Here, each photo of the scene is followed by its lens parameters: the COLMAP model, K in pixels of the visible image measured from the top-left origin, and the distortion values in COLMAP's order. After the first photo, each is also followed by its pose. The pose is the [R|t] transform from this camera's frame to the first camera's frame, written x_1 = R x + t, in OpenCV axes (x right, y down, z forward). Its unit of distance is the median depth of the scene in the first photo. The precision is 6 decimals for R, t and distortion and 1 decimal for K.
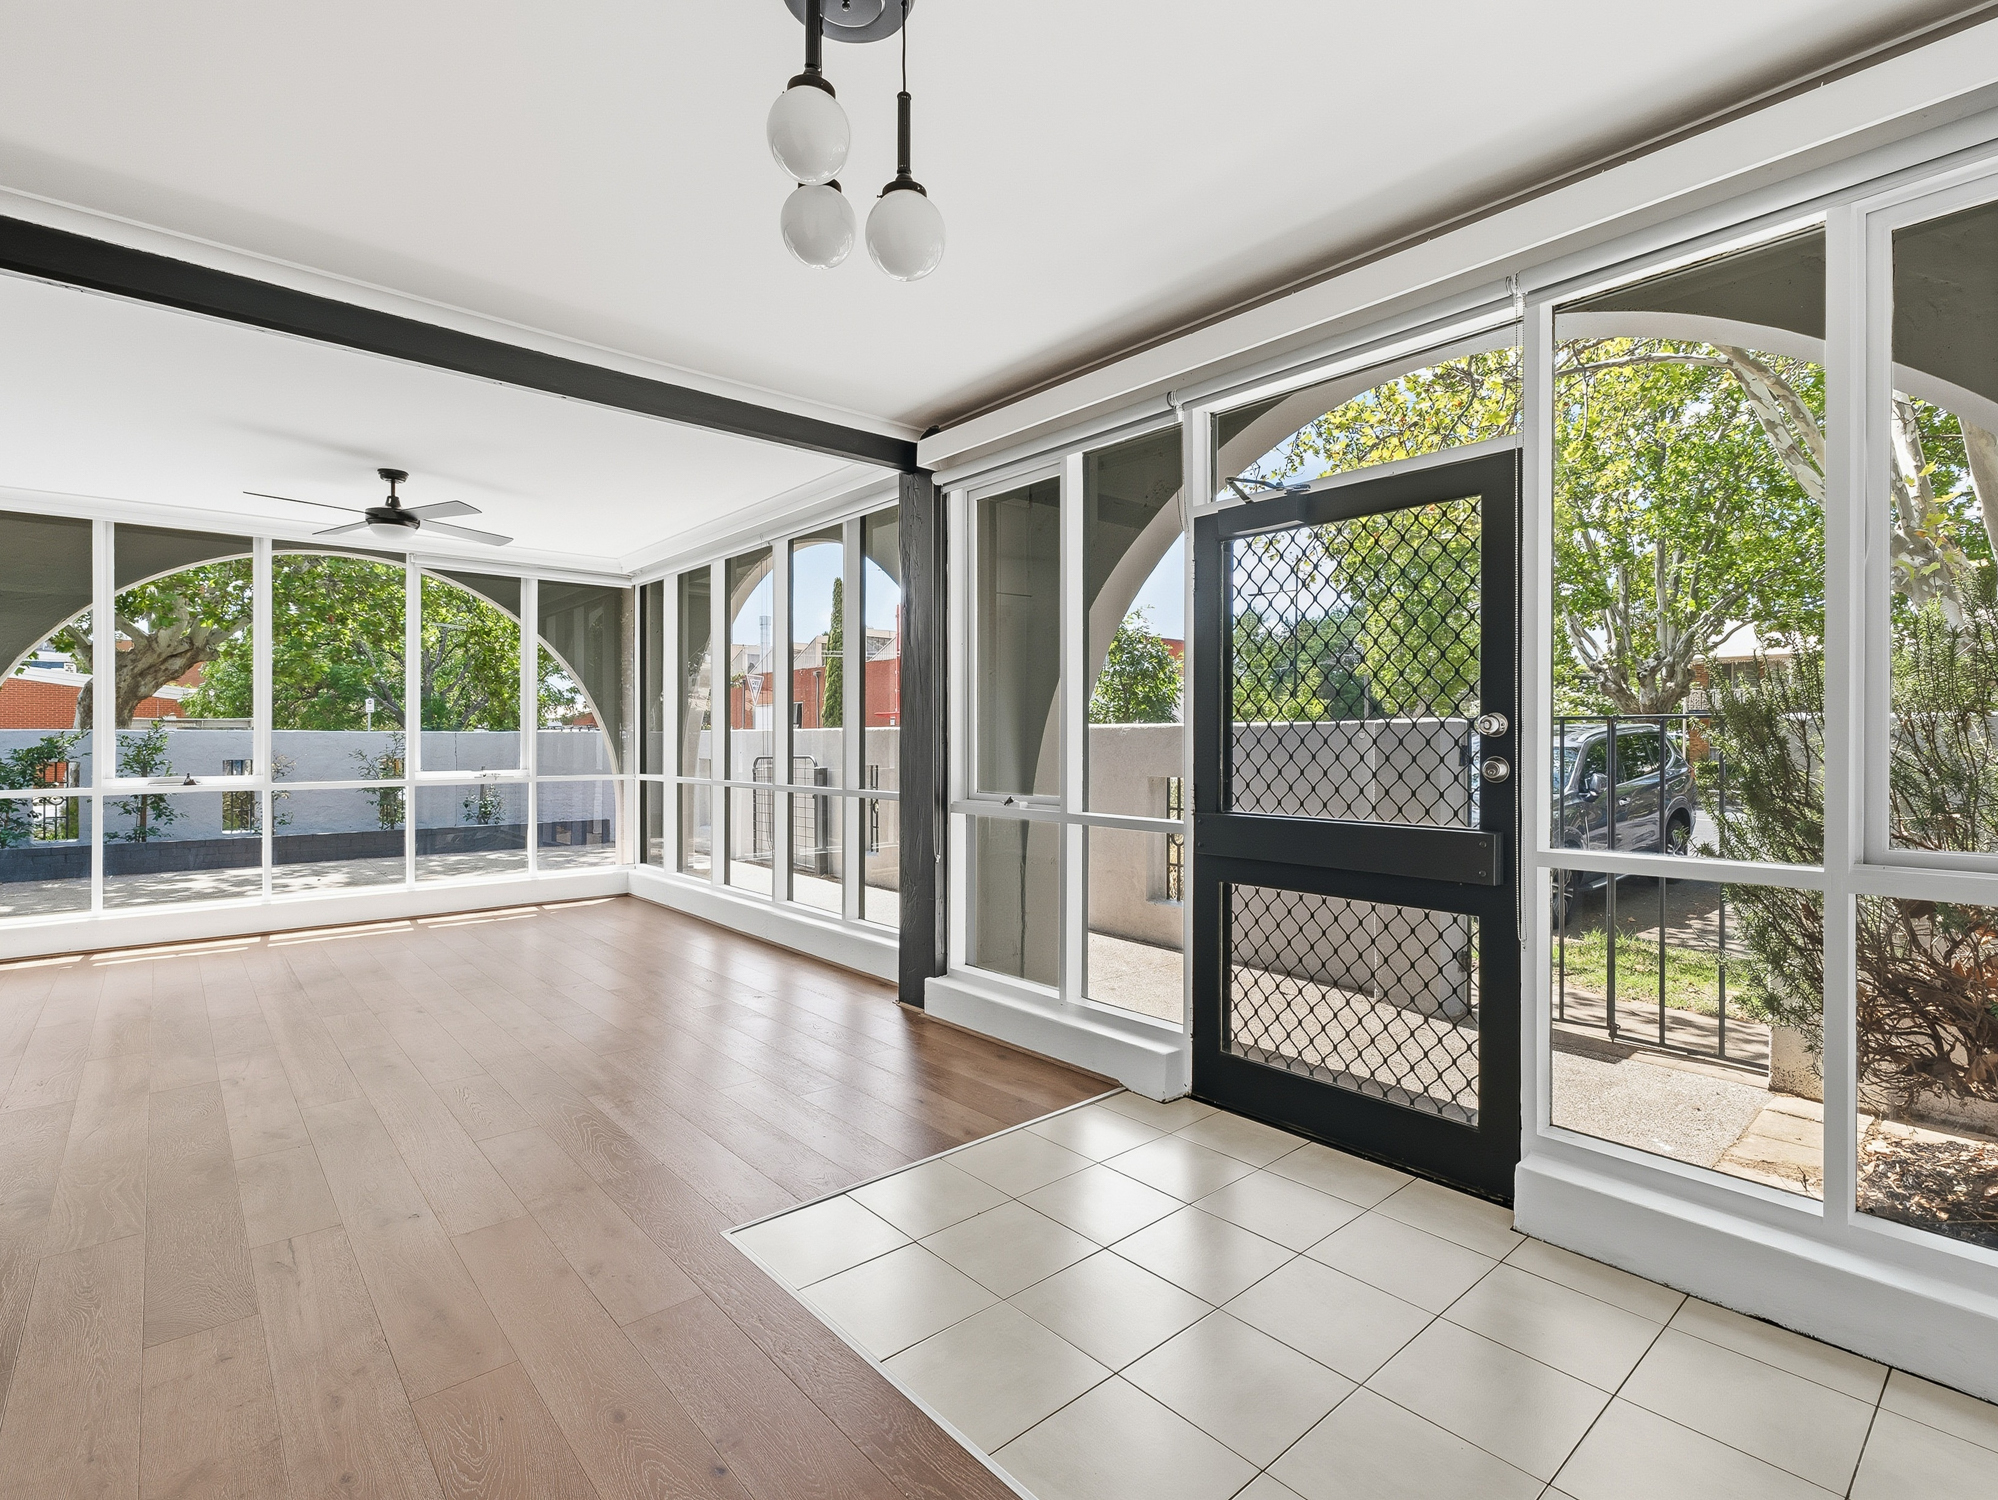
lens RADIAL K [[951.2, 0, 1004.8], [0, 951.2, 737.5], [0, 0, 1]] dist [-0.000848, 0.001369]
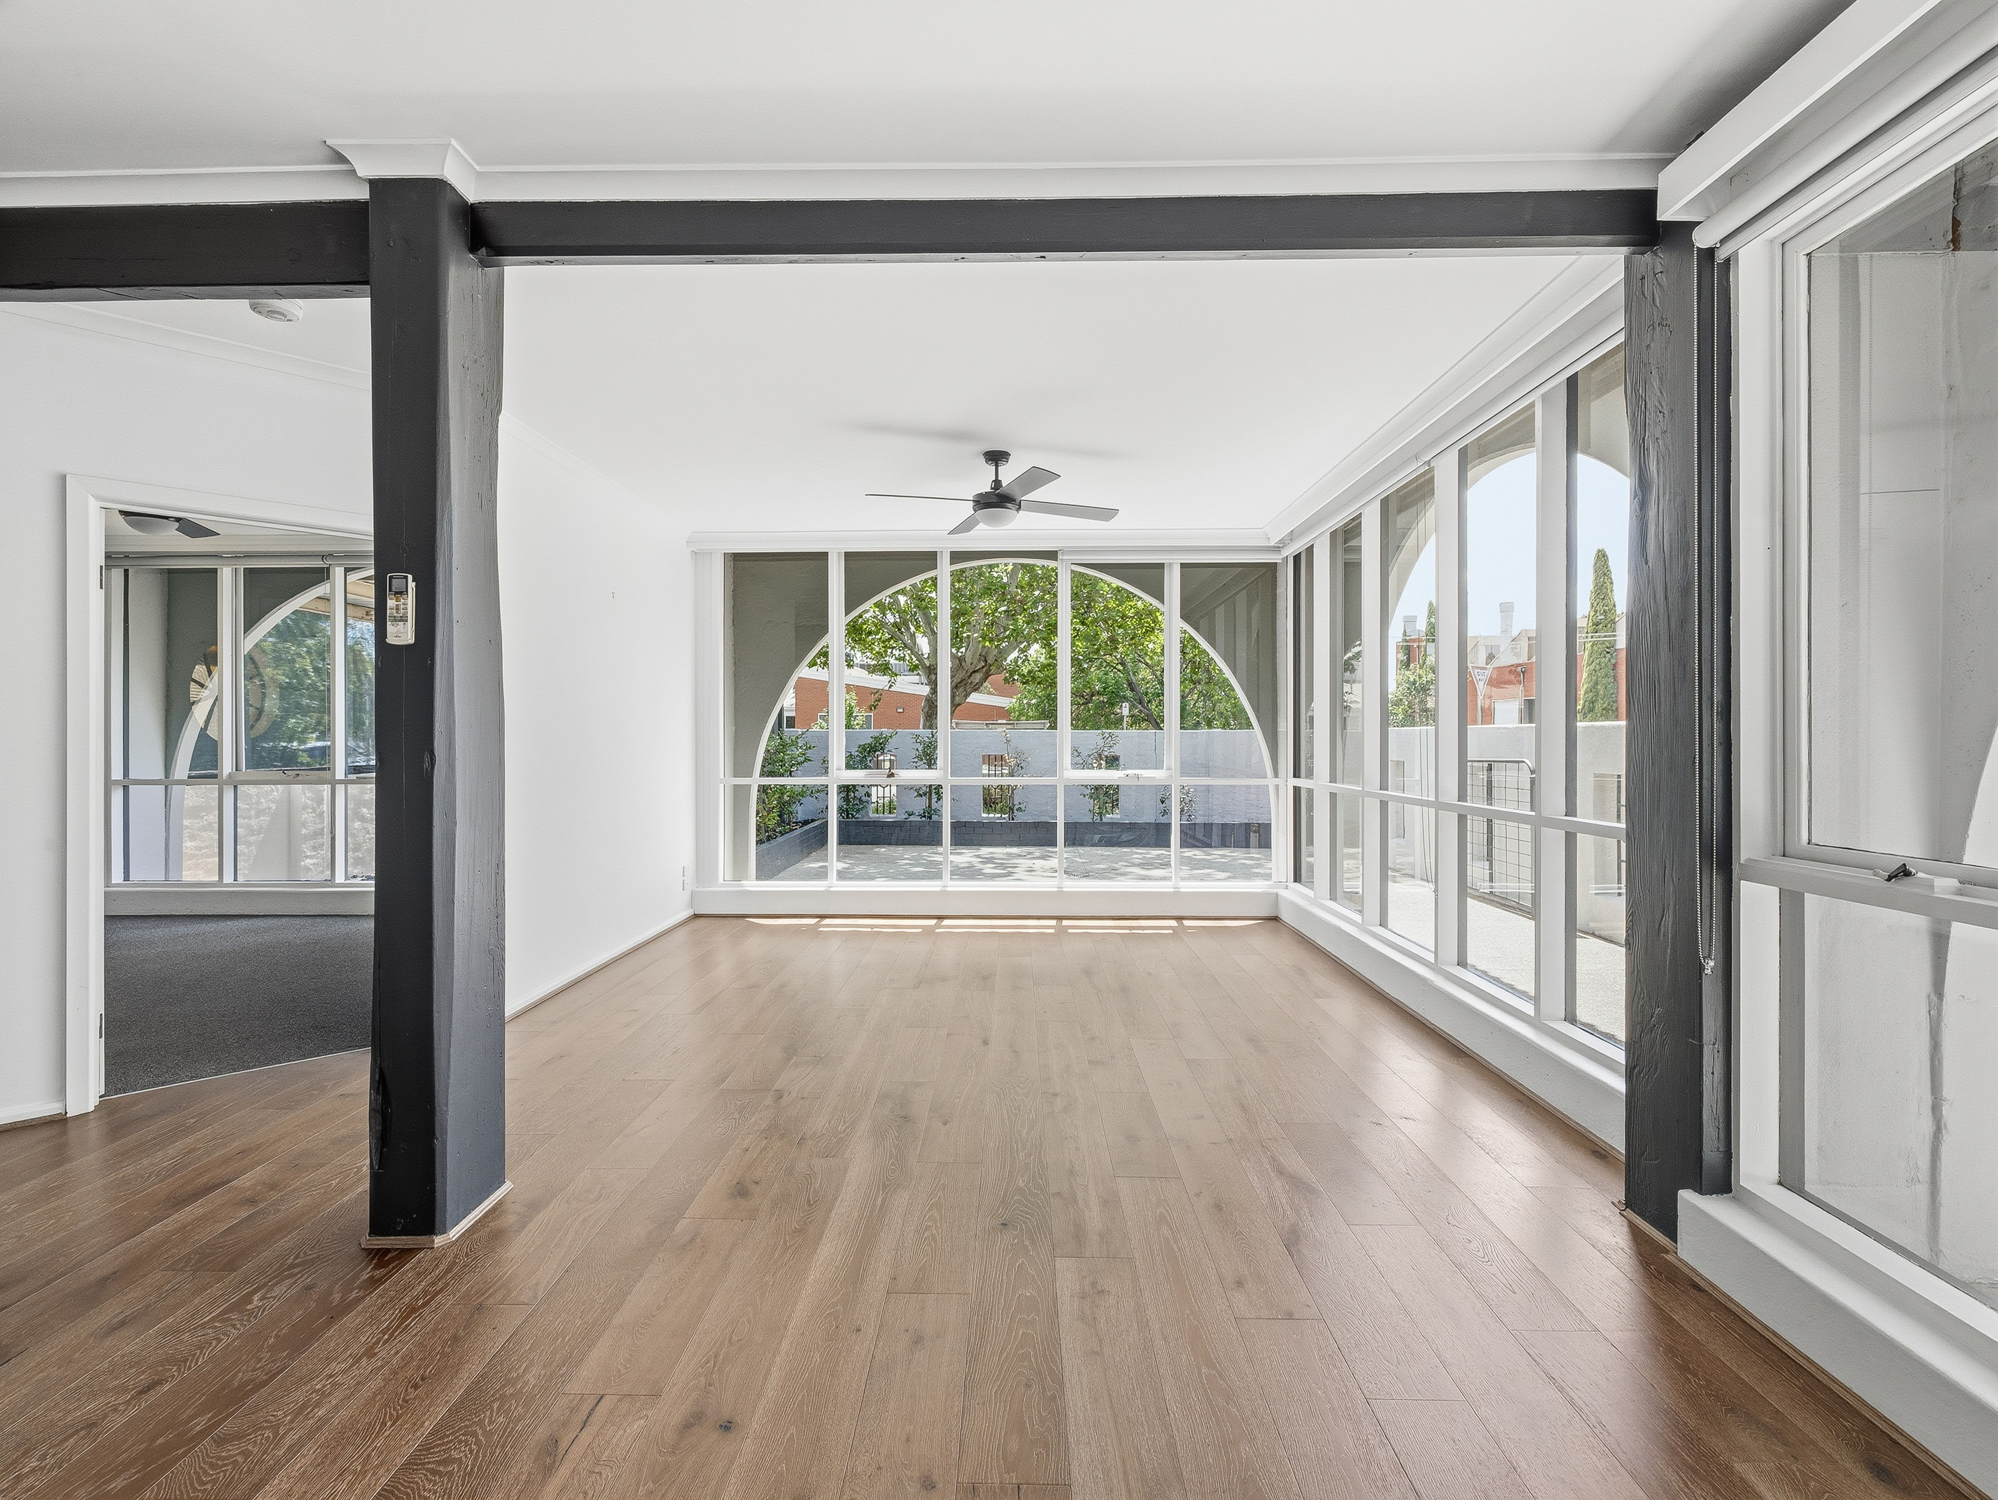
lens RADIAL K [[951.2, 0, 997.8], [0, 951.2, 735.1], [0, 0, 1]] dist [-0.000848, 0.001369]
pose [[0.737108, -0.001021, -0.675774, -0.003894], [-0.000023, 0.999999, -0.001535, 0.001584], [0.675775, 0.001147, 0.737107, 0.259554]]
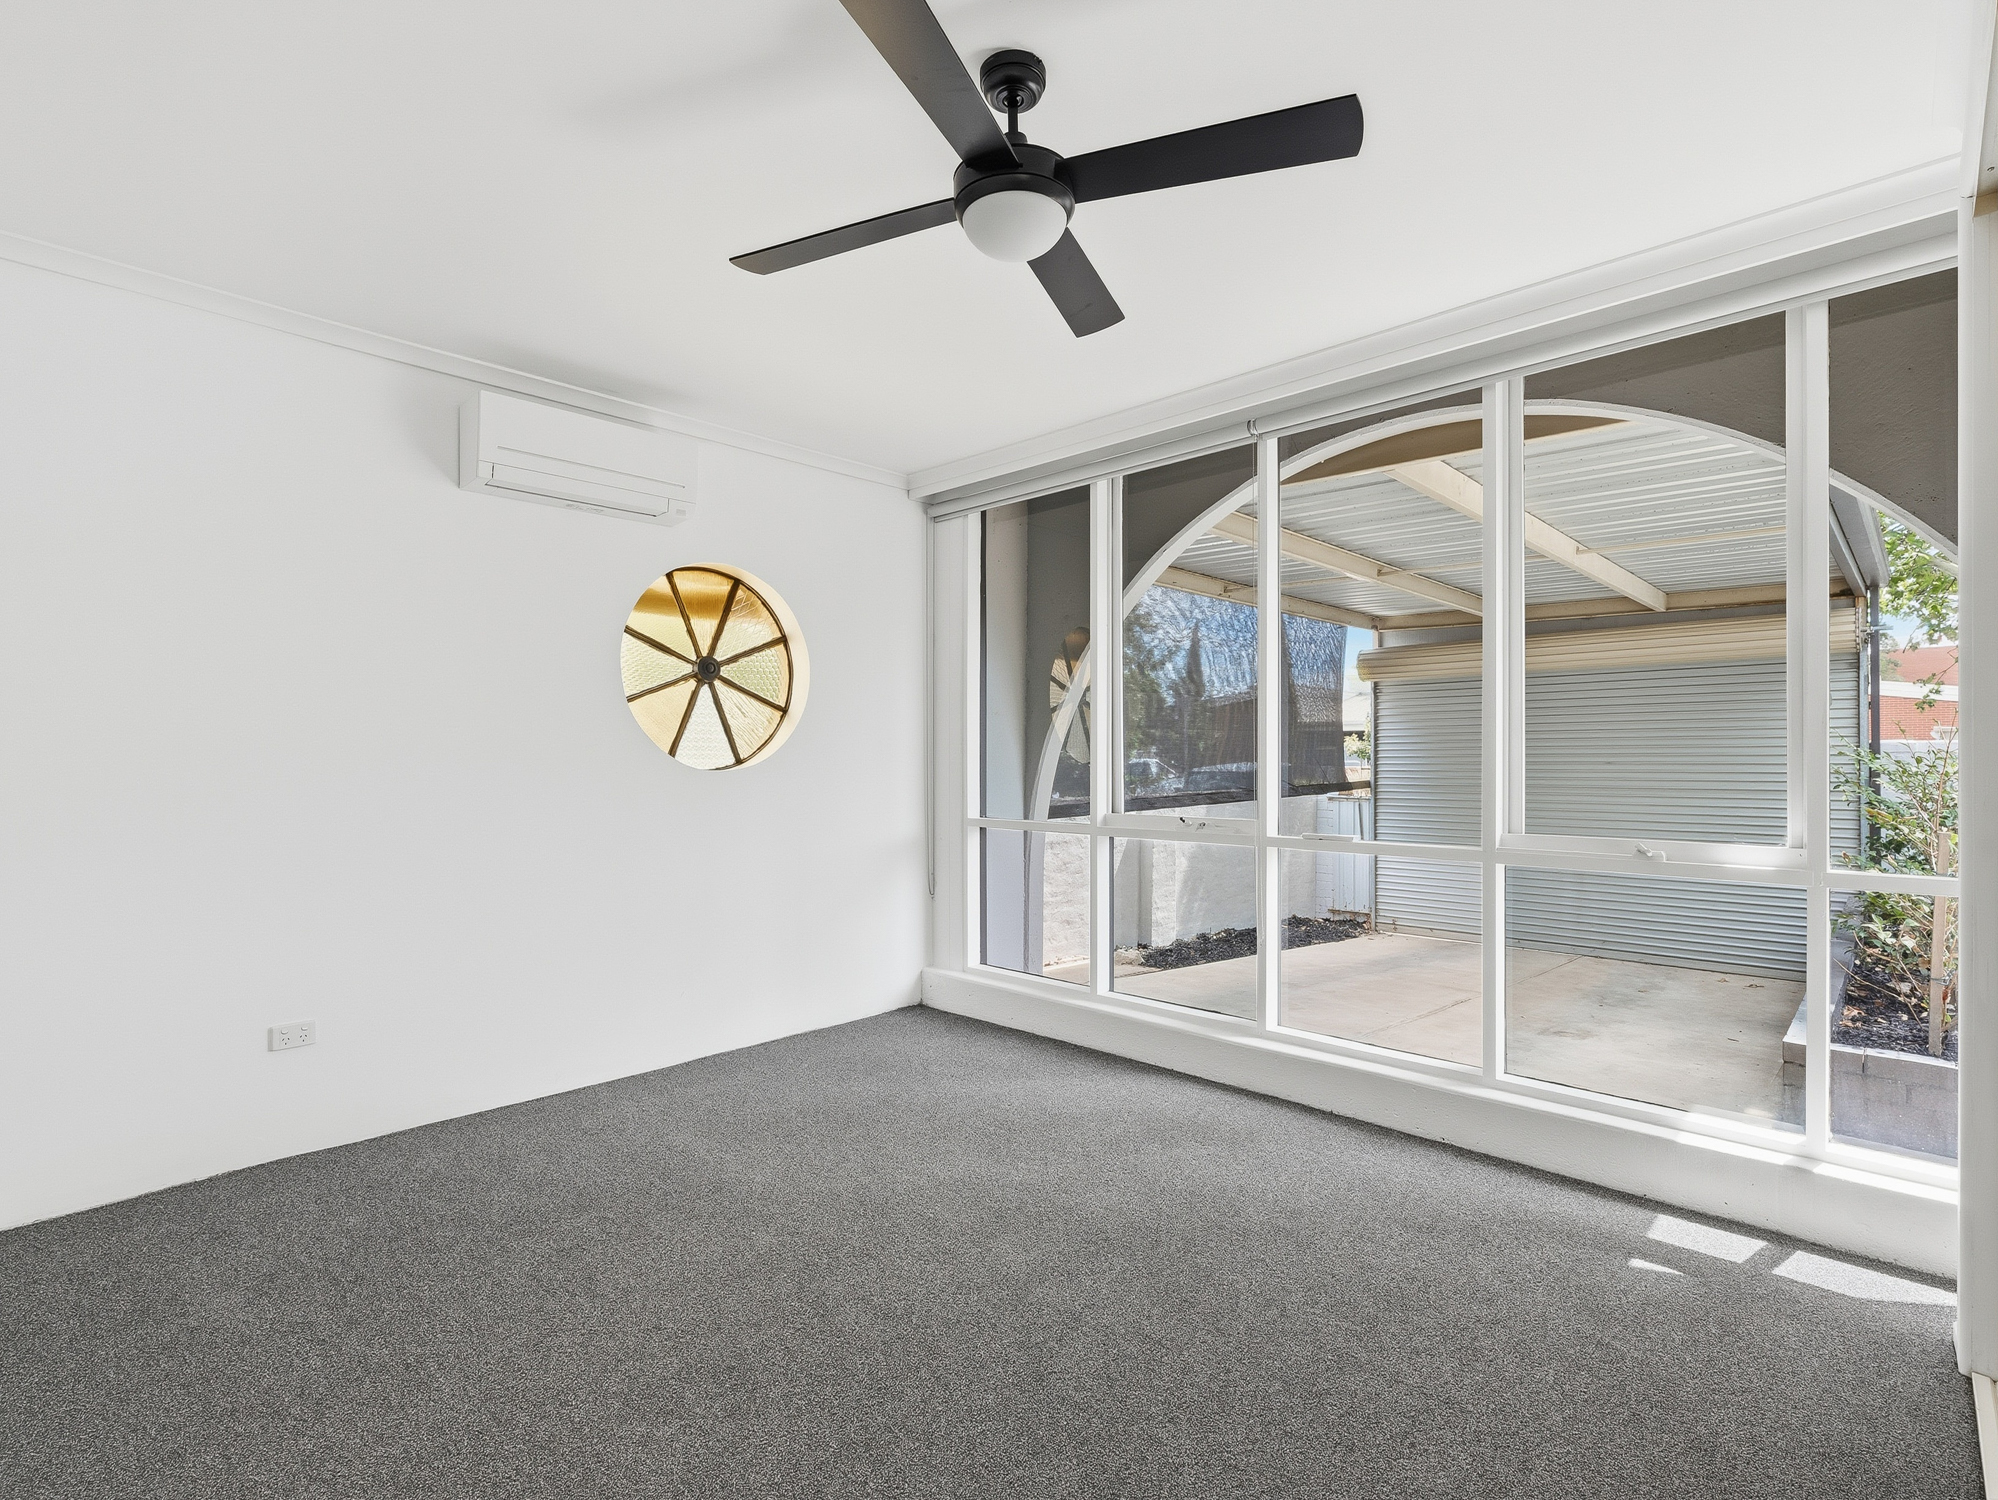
lens RADIAL K [[951.2, 0, 993.9], [0, 951.2, 752.5], [0, 0, 1]] dist [-0.000848, 0.001369]
pose [[0.082703, -0.001210, -0.996574, -0.790044], [-0.001205, 0.999998, -0.001314, -0.001406], [0.996574, 0.001309, 0.082701, 0.340928]]
